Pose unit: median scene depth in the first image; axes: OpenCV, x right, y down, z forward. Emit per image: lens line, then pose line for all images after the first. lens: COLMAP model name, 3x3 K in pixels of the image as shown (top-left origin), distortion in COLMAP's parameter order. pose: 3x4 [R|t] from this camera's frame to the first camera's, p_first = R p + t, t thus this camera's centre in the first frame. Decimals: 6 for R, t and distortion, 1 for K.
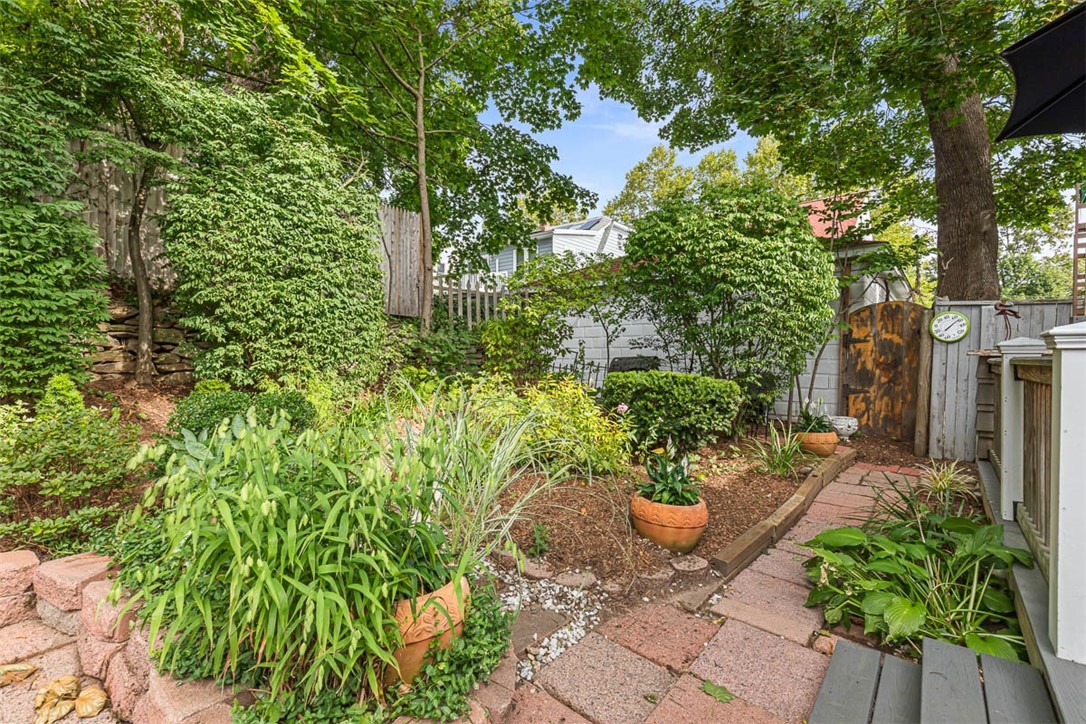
lens RADIAL K [[479.4, 0, 543.0], [0, 479.4, 362.0], [0, 0, 1]] dist [-0.000243, 0.000219]
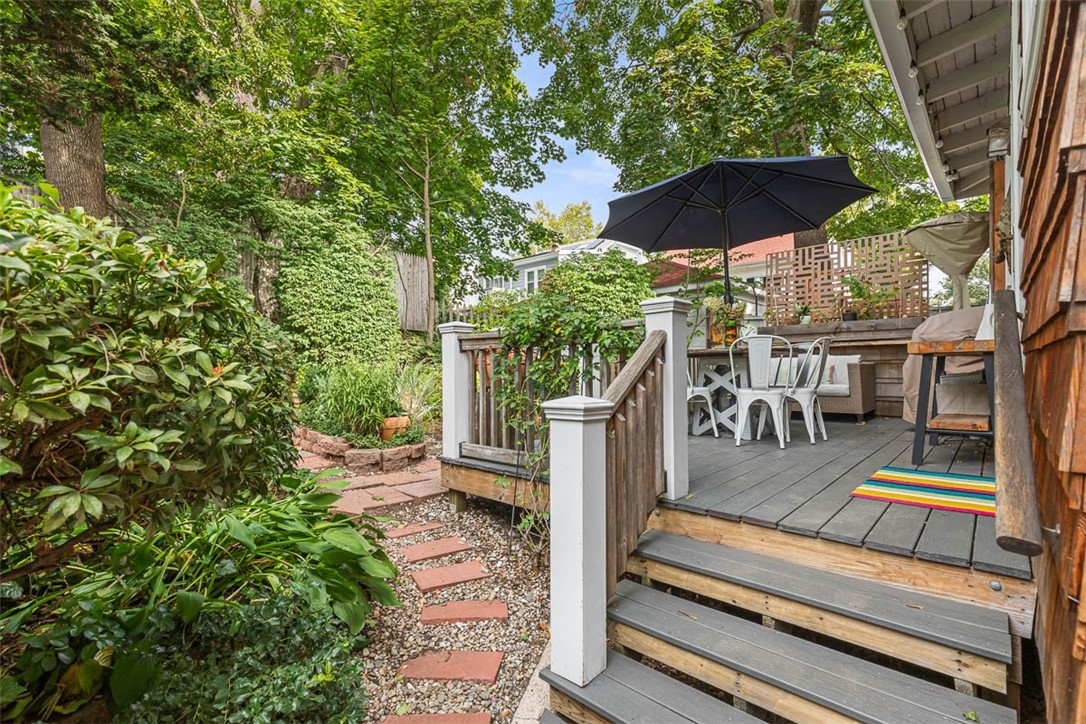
lens RADIAL K [[506.9, 0, 543.0], [0, 506.9, 362.0], [0, 0, 1]] dist [0.023734, -0.011948]
pose [[0.996341, -0.009448, -0.084940, 0.338561], [0.007632, 0.999736, -0.021672, 0.054057], [0.085122, 0.020944, 0.996150, -0.752667]]
